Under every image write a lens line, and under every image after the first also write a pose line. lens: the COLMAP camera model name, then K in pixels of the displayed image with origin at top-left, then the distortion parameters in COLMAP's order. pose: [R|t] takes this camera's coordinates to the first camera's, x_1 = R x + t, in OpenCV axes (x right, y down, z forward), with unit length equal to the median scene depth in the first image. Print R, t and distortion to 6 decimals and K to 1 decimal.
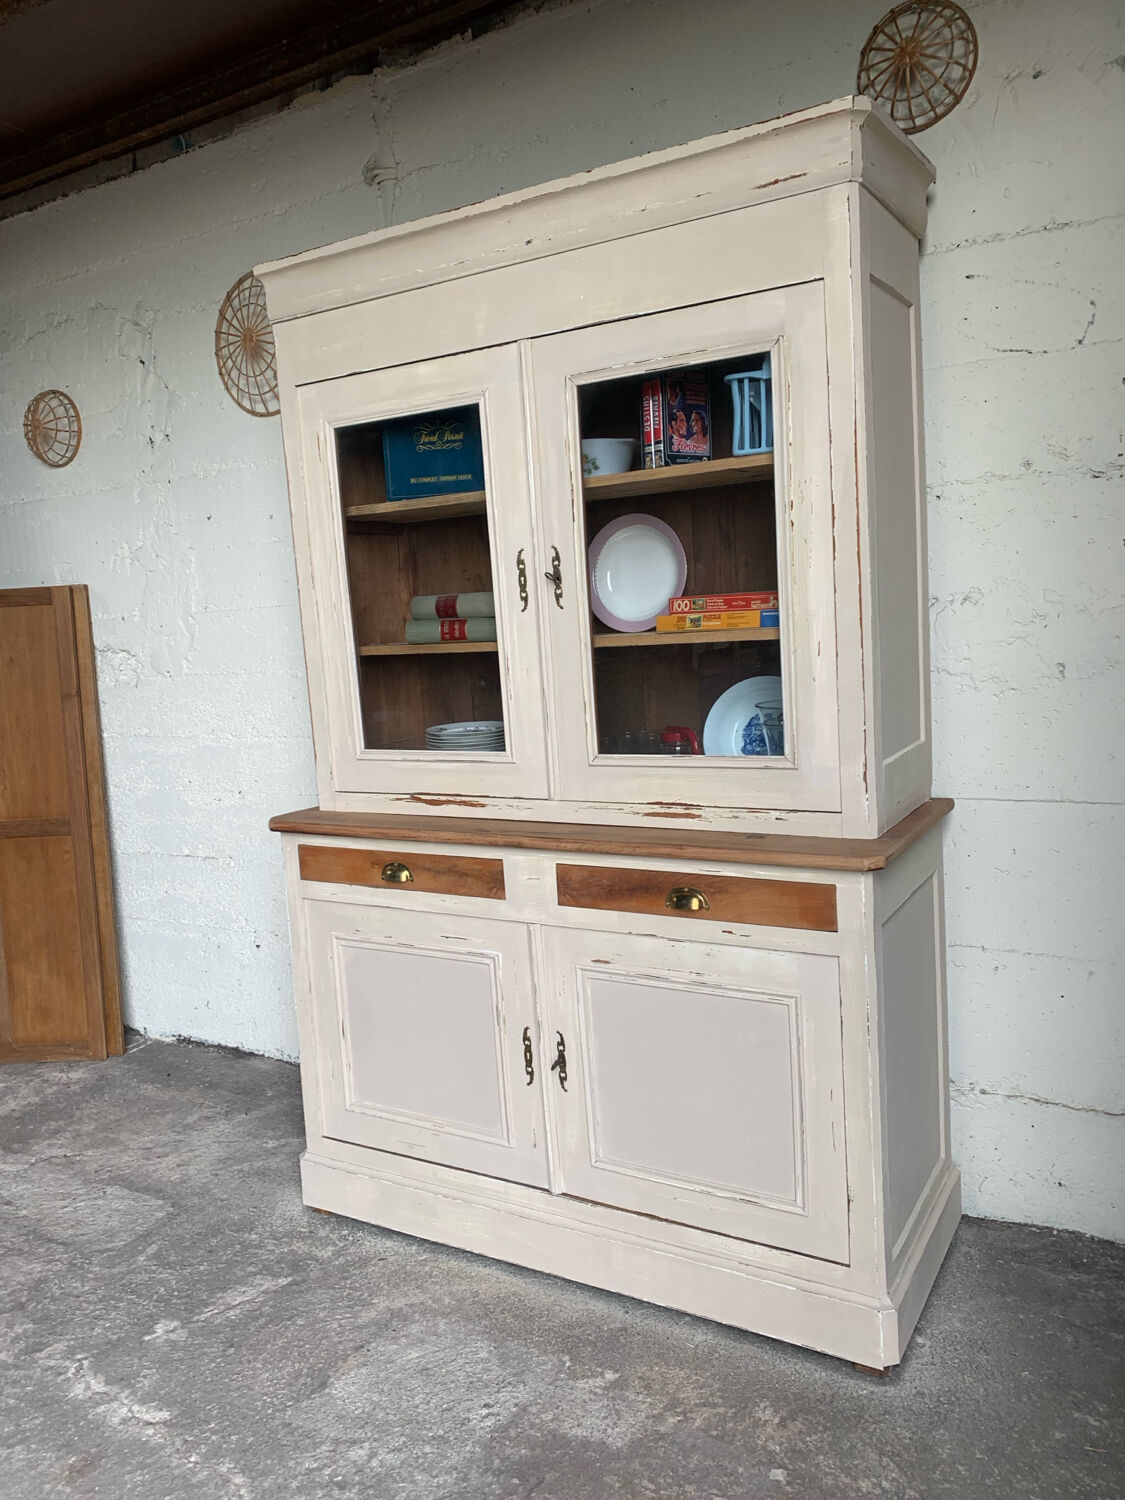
lens RADIAL K [[1147.8, 0, 558.8], [0, 1147.8, 750.5], [0, 0, 1]] dist [0.029885, -0.026048]
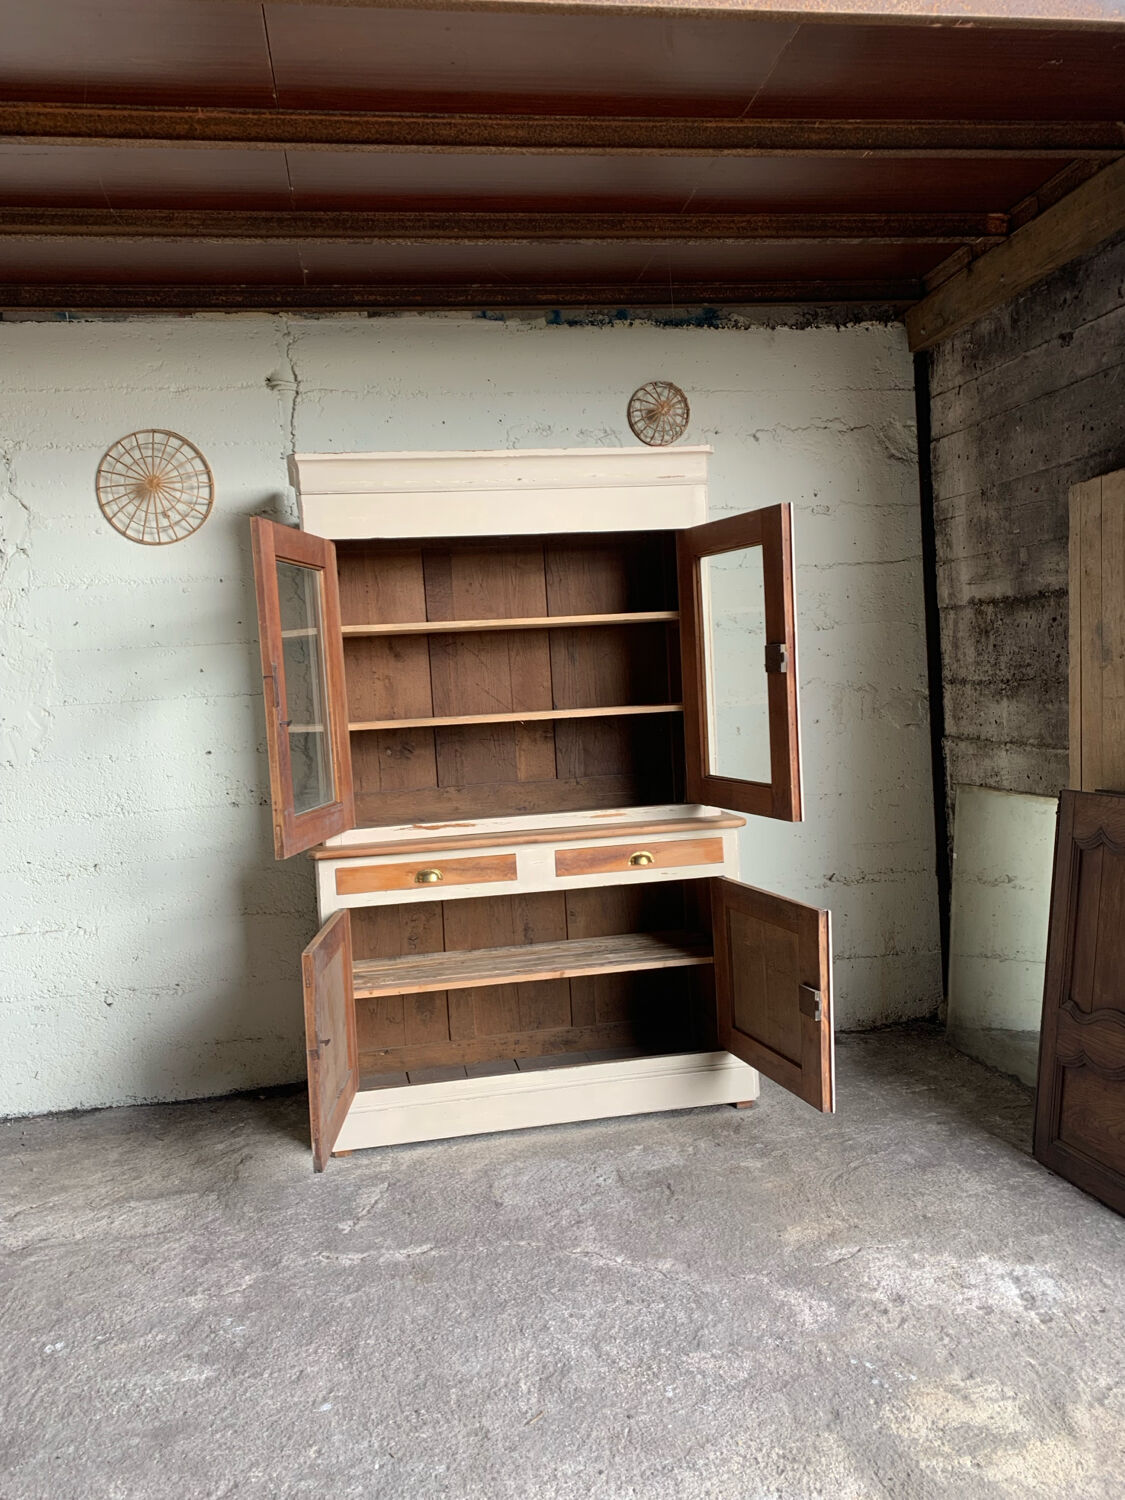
lens RADIAL K [[1147.8, 0, 563.2], [0, 1147.8, 731.6], [0, 0, 1]] dist [0.029885, -0.026048]
pose [[0.756758, -0.009884, 0.653620, -0.998914], [0.090644, 0.991813, -0.089950, 0.074457], [-0.647380, 0.127317, 0.751459, -0.232190]]
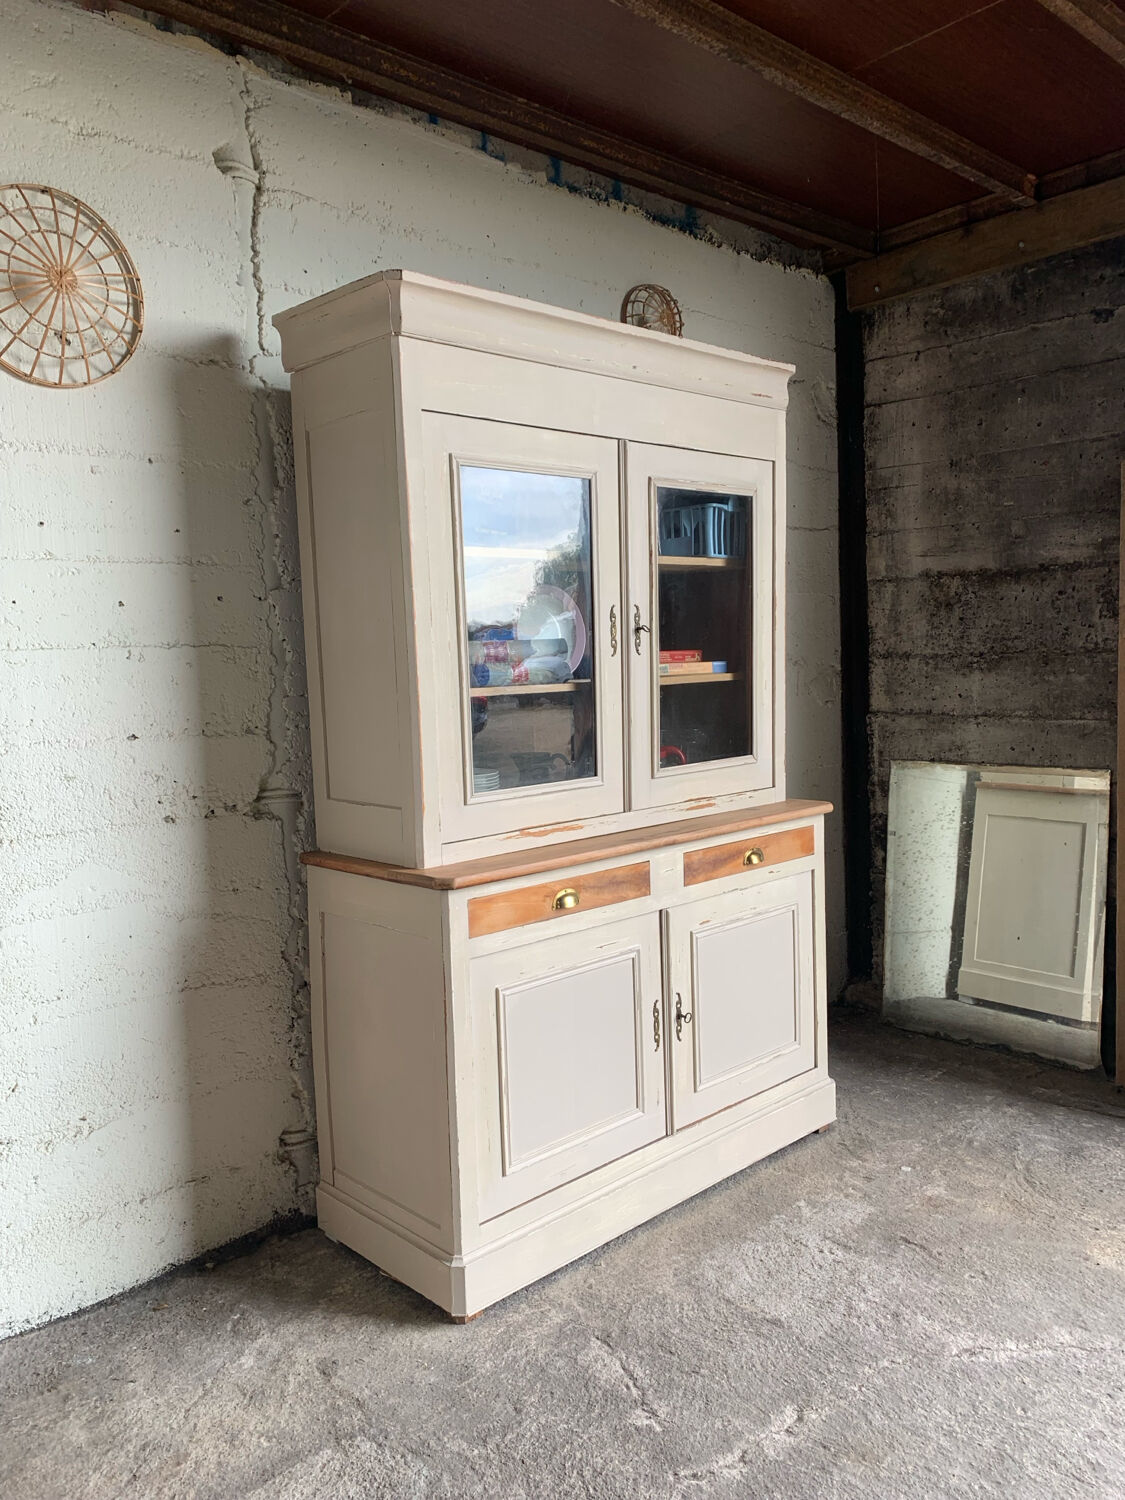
lens RADIAL K [[1147.8, 0, 573.9], [0, 1147.8, 747.4], [0, 0, 1]] dist [0.029885, -0.026048]
pose [[0.270088, -0.028226, 0.962422, -1.191903], [0.137245, 0.990492, -0.009466, -0.020966], [-0.953004, 0.134644, 0.271394, 0.720986]]
